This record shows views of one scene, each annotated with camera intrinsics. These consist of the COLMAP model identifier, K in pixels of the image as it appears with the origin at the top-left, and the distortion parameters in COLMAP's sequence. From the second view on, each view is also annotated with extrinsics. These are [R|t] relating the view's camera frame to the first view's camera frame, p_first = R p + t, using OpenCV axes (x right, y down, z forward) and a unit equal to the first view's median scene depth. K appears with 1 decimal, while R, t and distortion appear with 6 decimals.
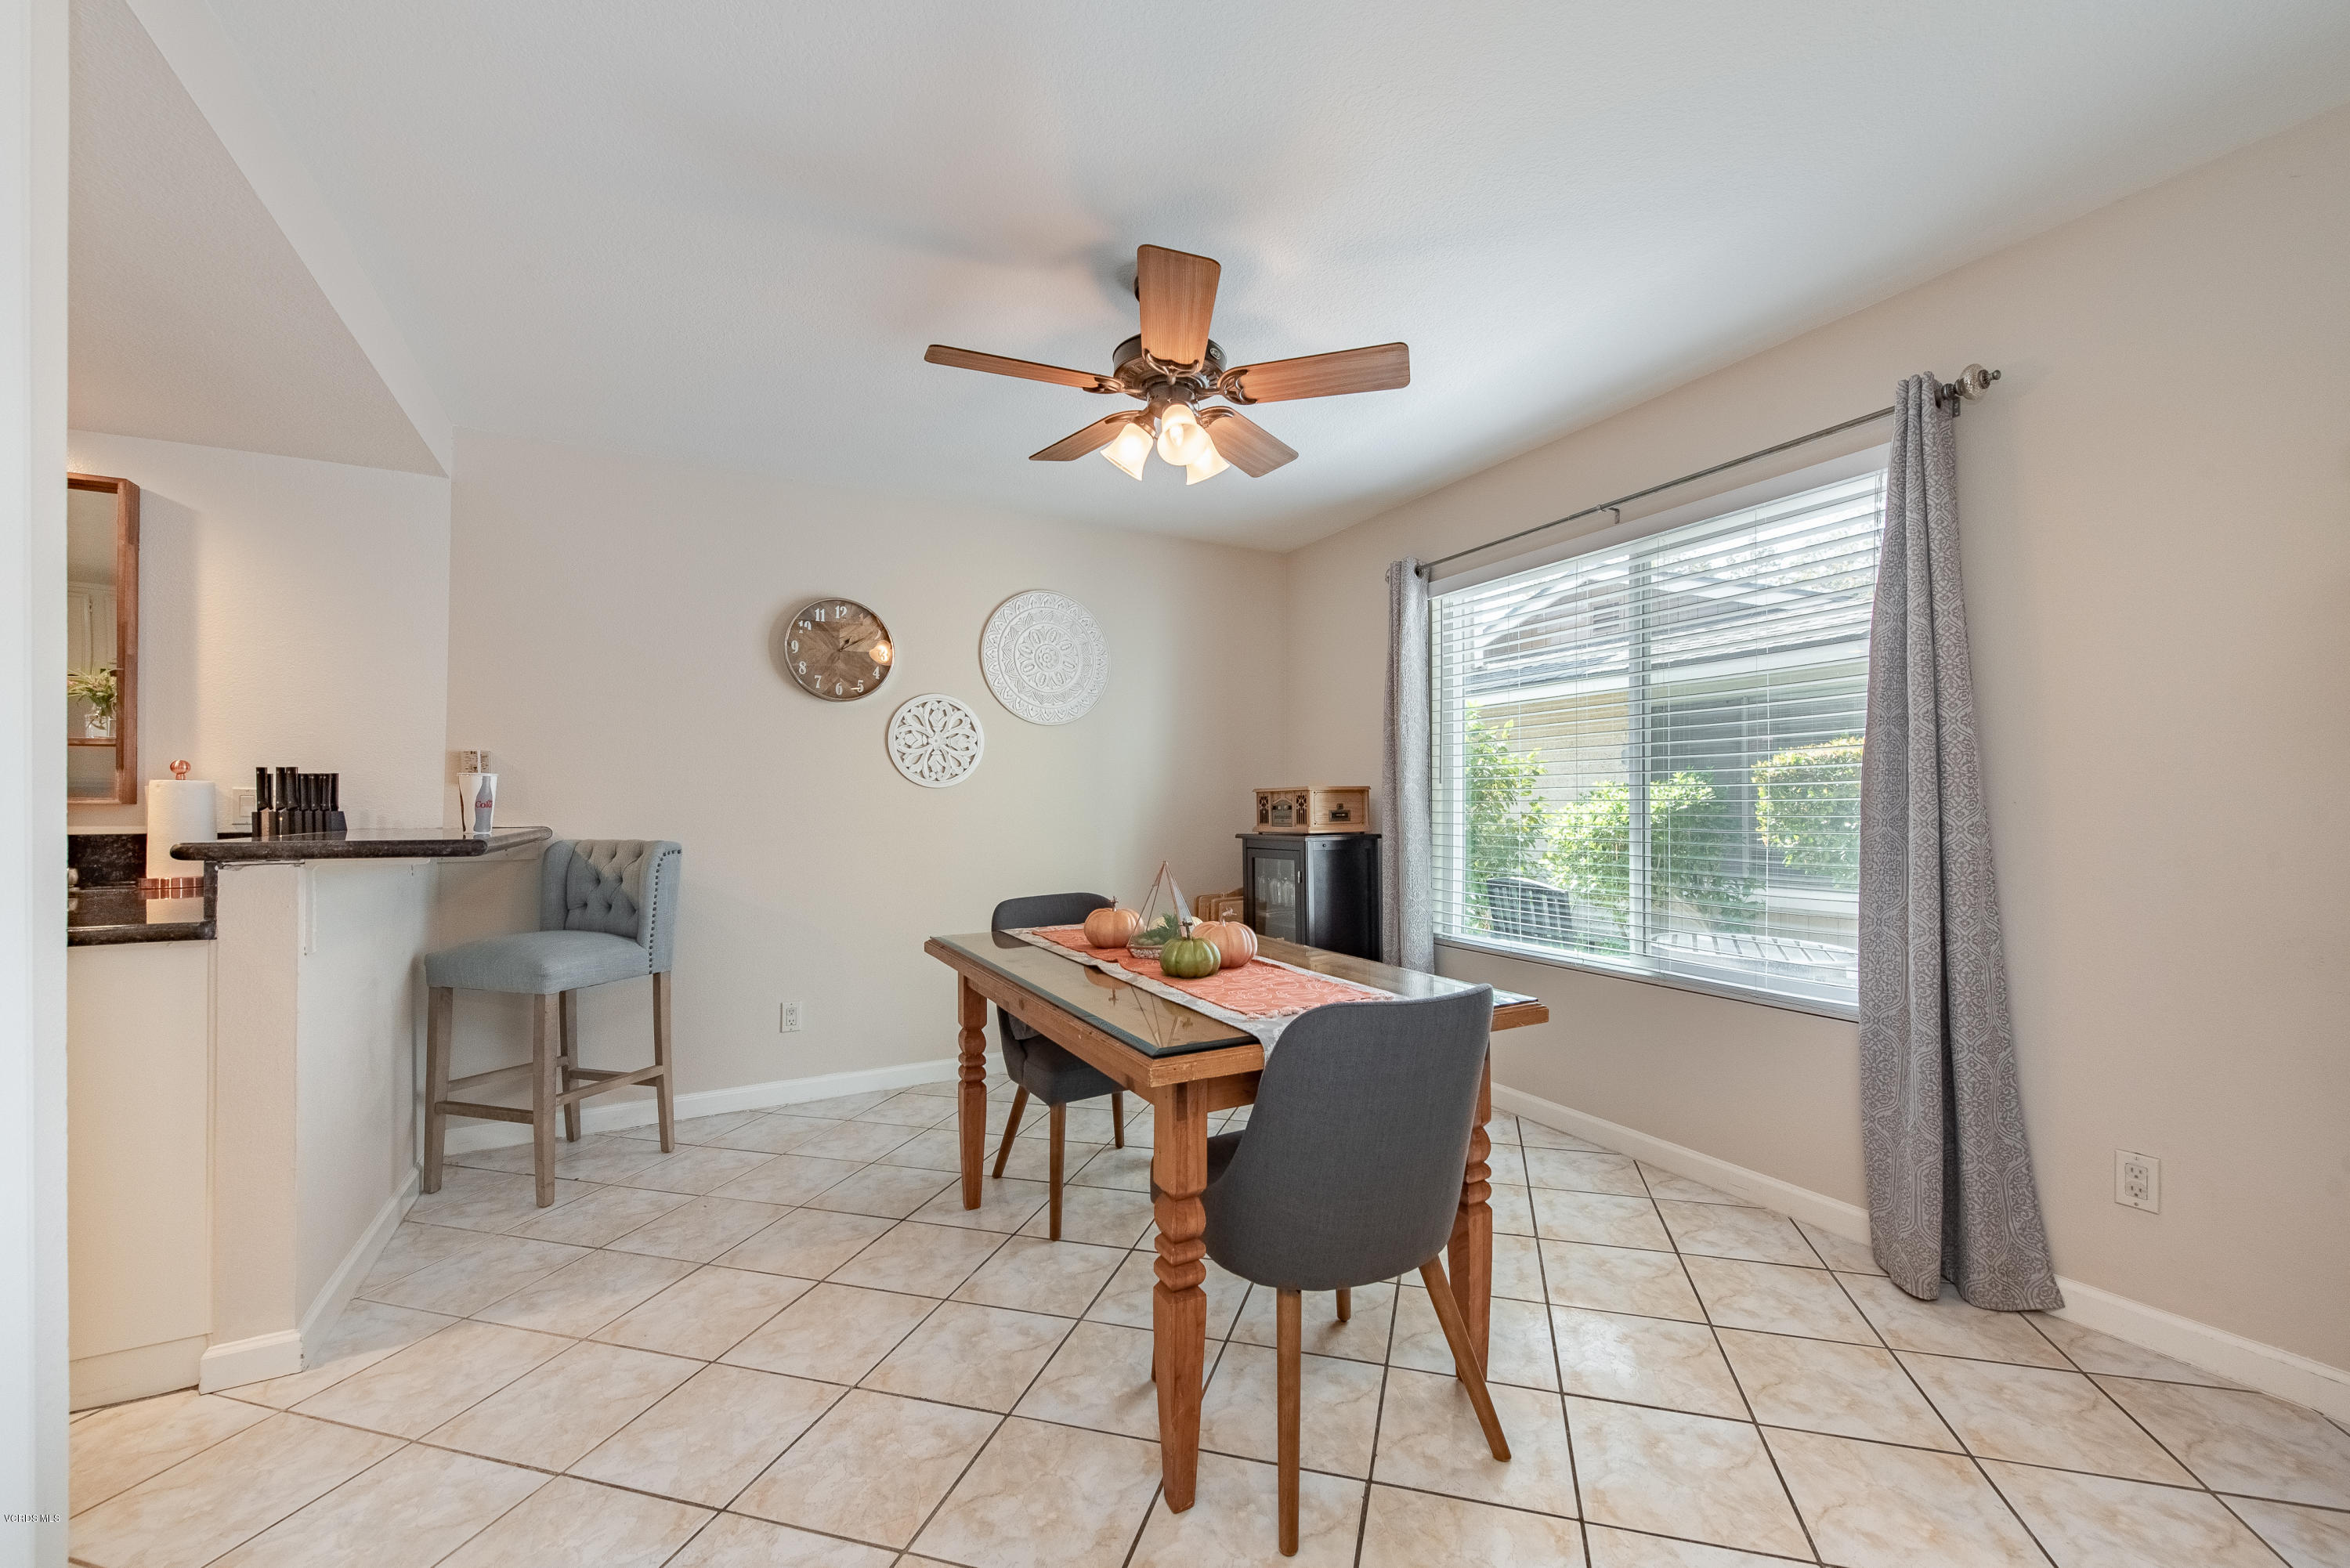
lens RADIAL K [[924.7, 0, 1221.0], [0, 924.7, 807.9], [0, 0, 1]] dist [0.005087, -0.002318]
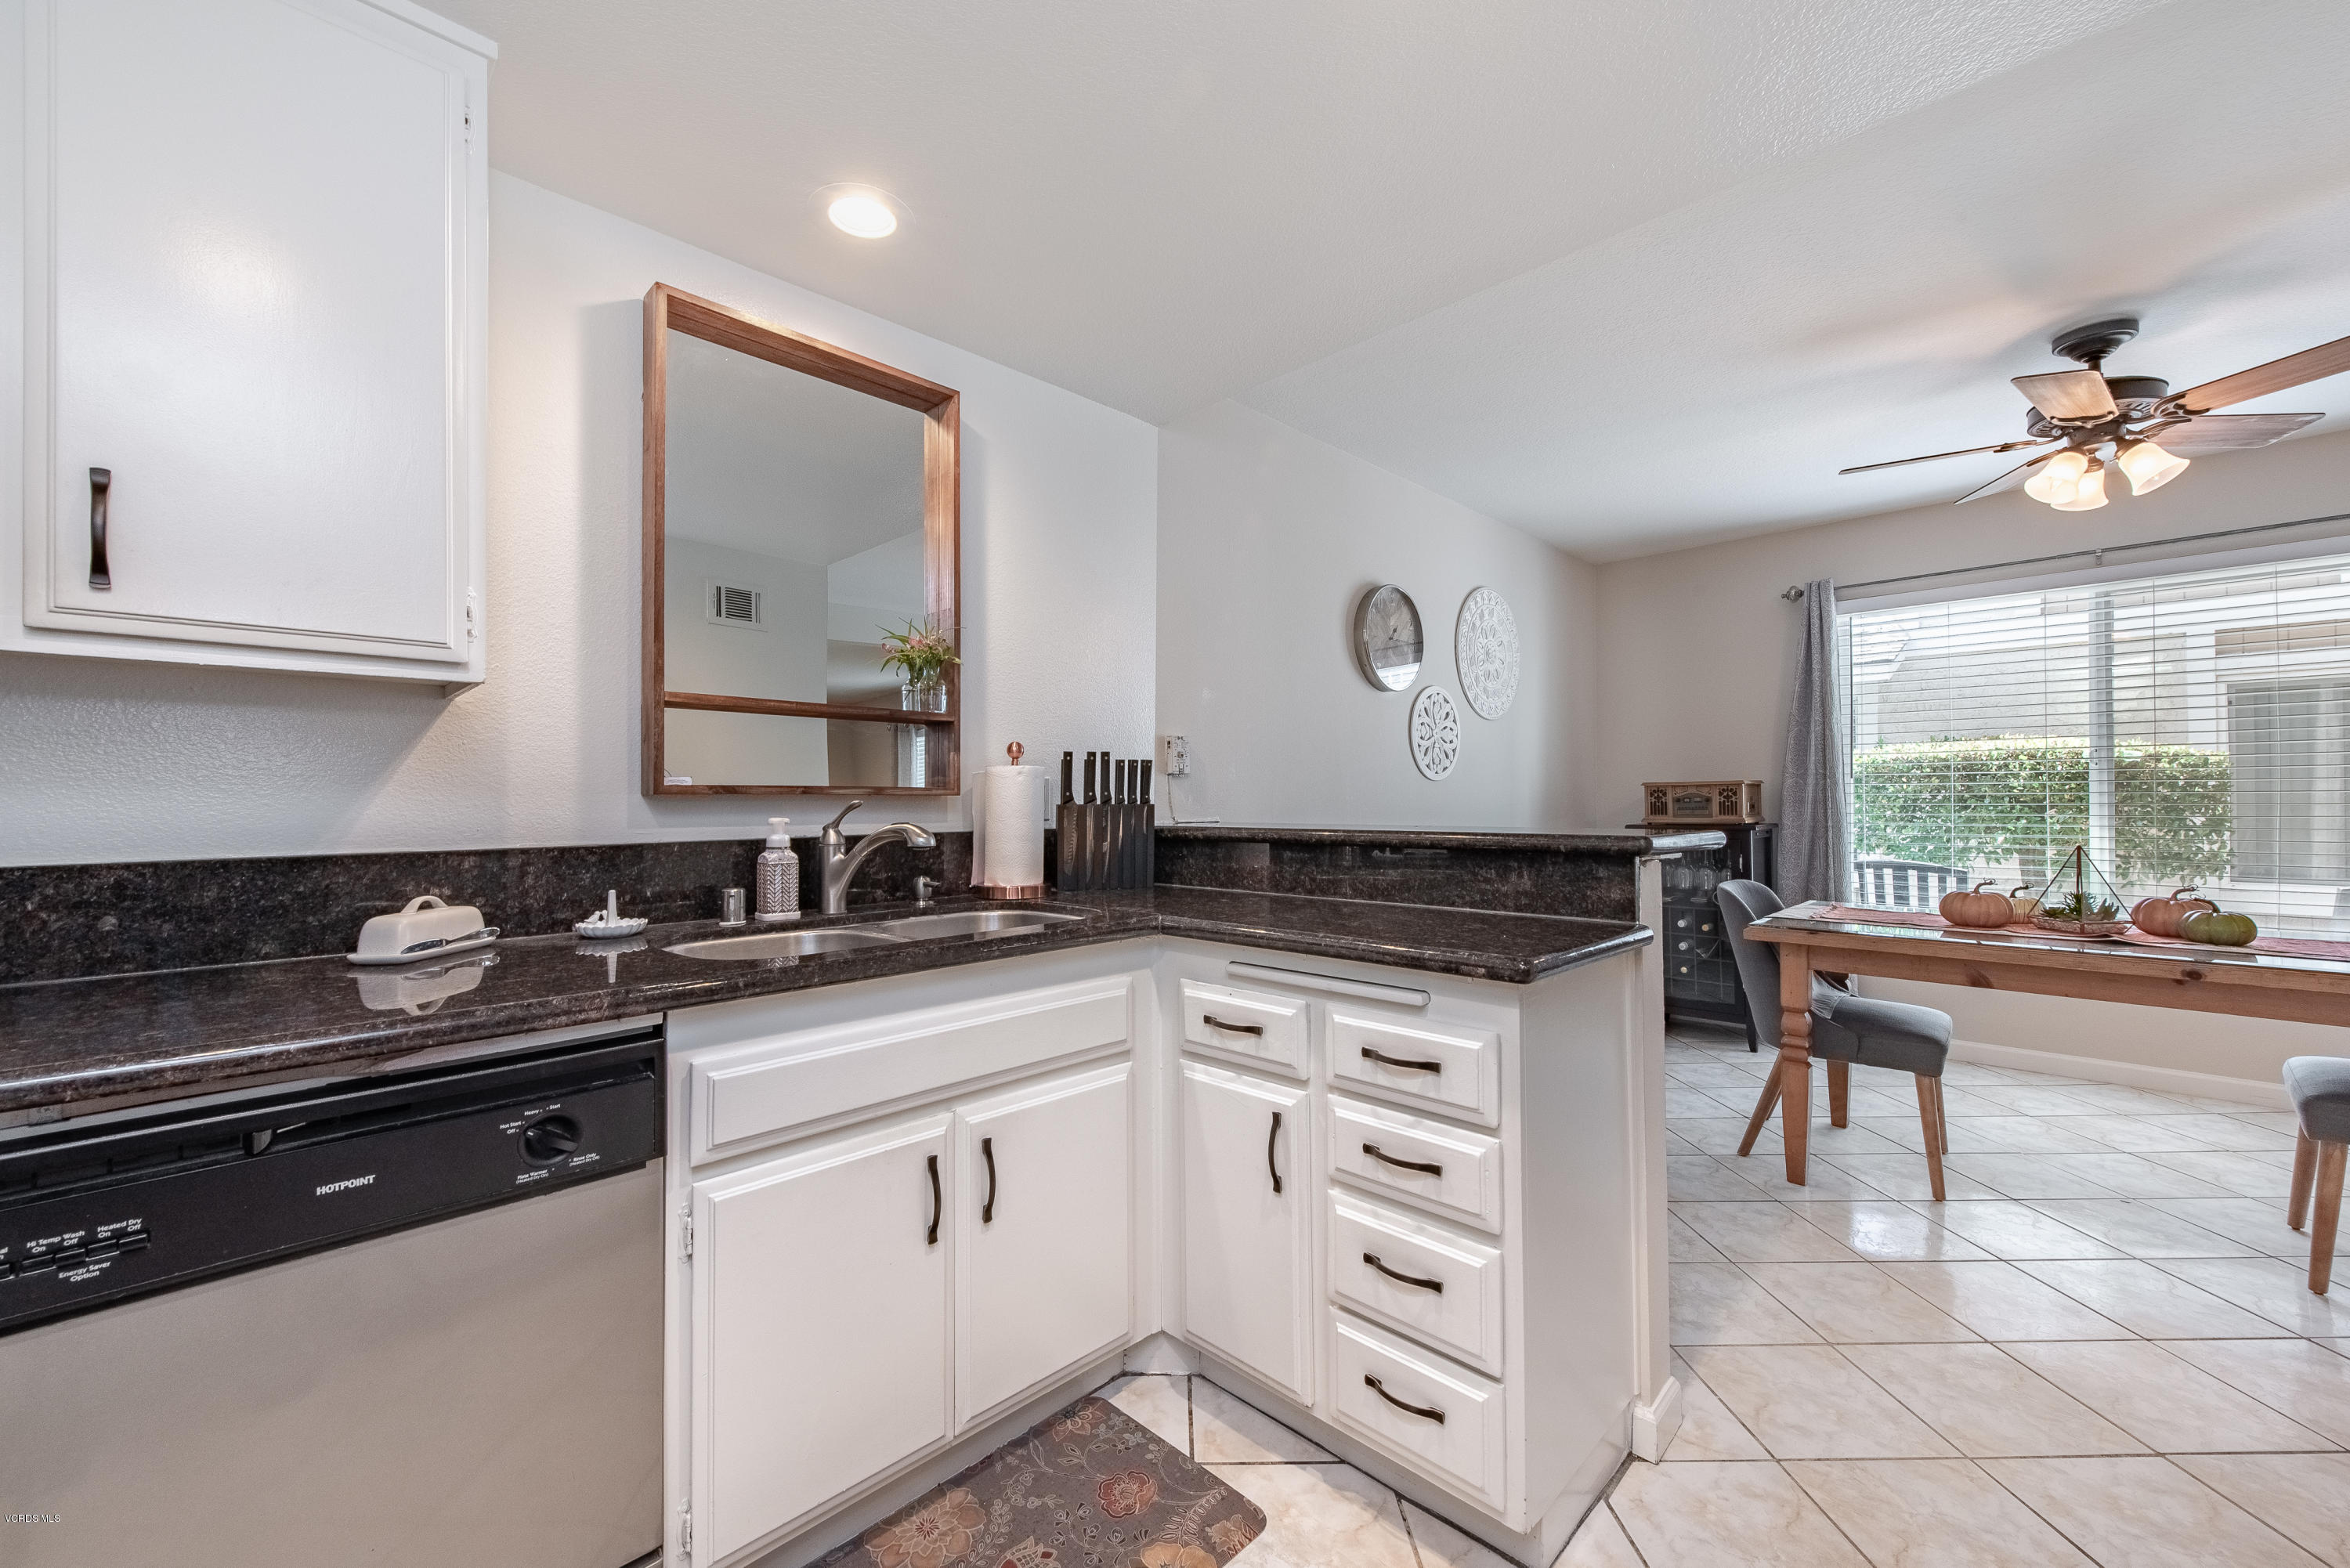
lens RADIAL K [[924.7, 0, 1194.7], [0, 924.7, 782.5], [0, 0, 1]] dist [0.005087, -0.002318]
pose [[0.962580, 0.002055, 0.270991, -1.012727], [0.005334, 0.999634, -0.026525, 0.006105], [-0.270946, 0.026977, 0.962216, 0.147826]]
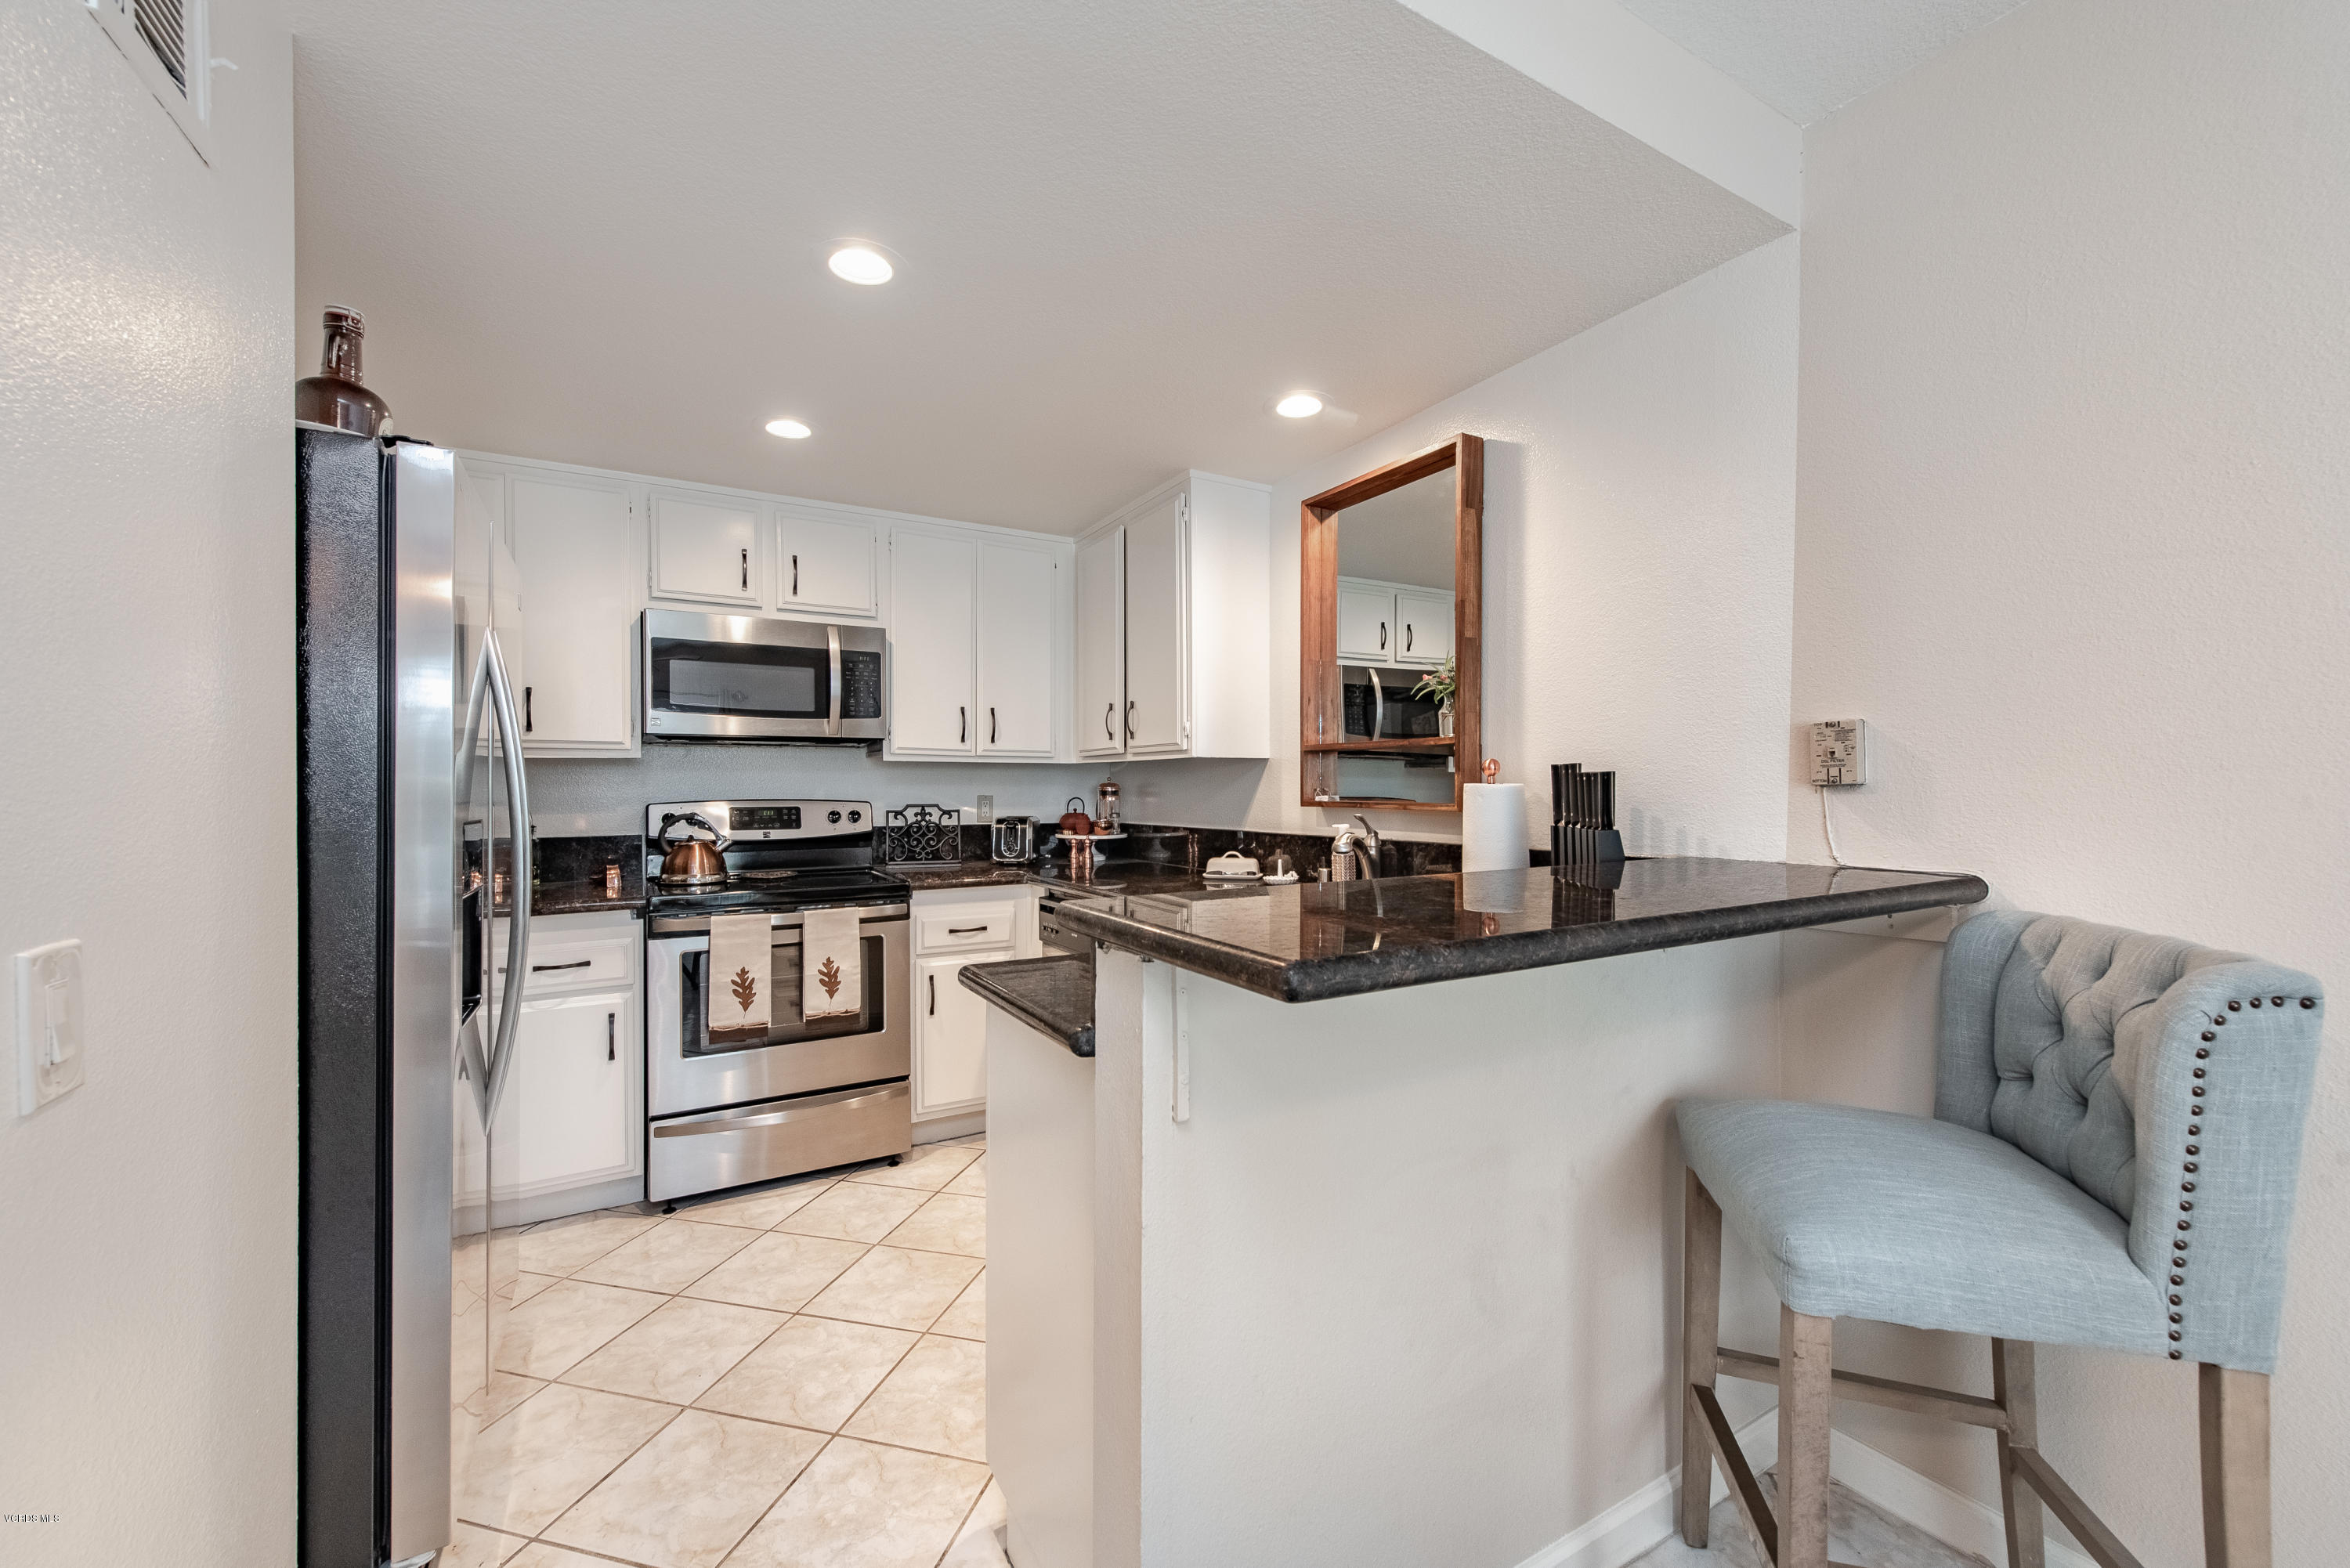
lens RADIAL K [[924.7, 0, 1164.7], [0, 924.7, 780.9], [0, 0, 1]] dist [0.005087, -0.002318]
pose [[-0.012087, -0.005124, -0.999914, -0.269371], [-0.005024, 0.999975, -0.005064, -0.022520], [0.999914, 0.004962, -0.012113, 0.618551]]
